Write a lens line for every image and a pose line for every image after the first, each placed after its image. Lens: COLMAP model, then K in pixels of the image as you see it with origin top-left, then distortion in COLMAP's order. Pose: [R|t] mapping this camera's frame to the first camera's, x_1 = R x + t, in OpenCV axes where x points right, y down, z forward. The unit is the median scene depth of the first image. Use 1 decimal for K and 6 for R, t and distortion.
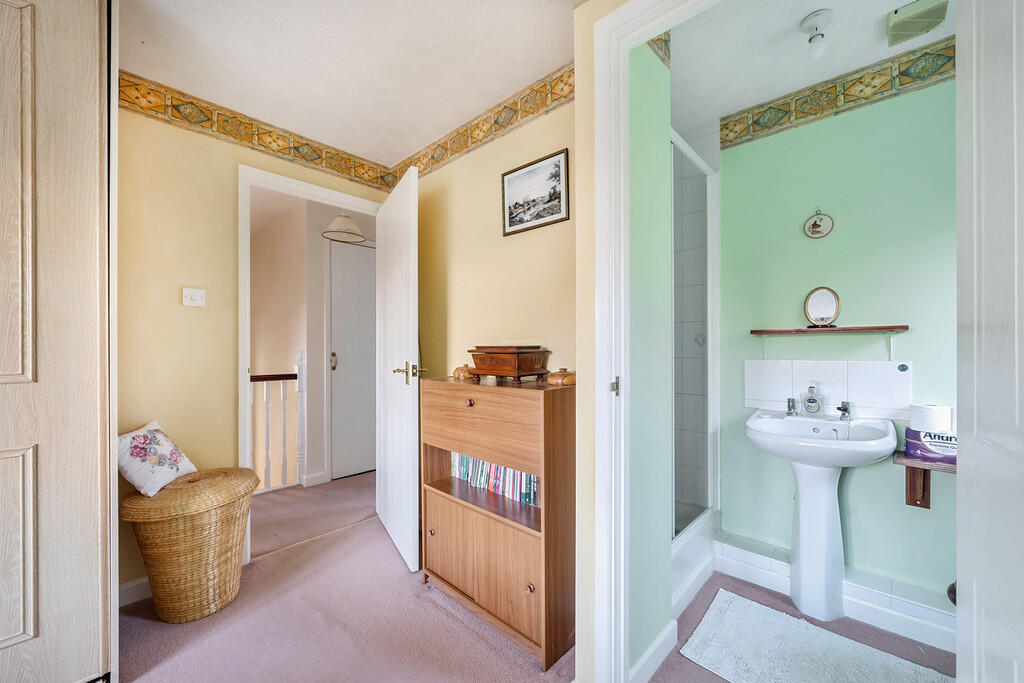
lens RADIAL K [[399.3, 0, 511.7], [0, 399.3, 345.5], [0, 0, 1]] dist [-0.001382, -0.000348]
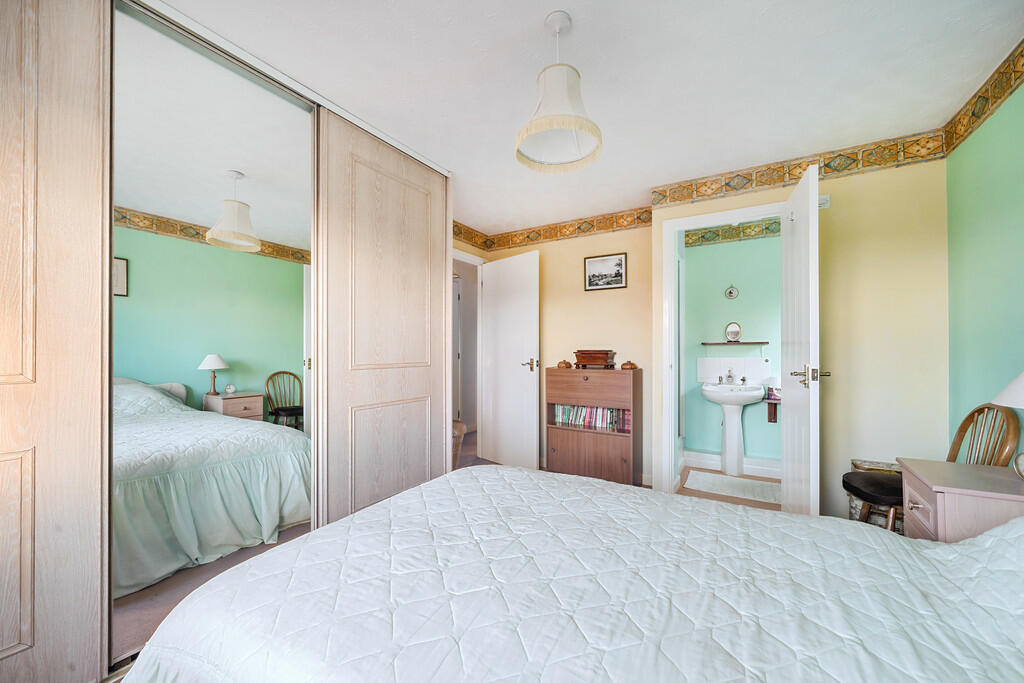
lens RADIAL K [[399.3, 0, 505.8], [0, 399.3, 344.7], [0, 0, 1]] dist [-0.001382, -0.000348]
pose [[0.978440, 0.006125, 0.206440, -0.833038], [-0.004741, 0.999963, -0.007200, -0.009346], [-0.206476, 0.006066, 0.978433, -0.811131]]
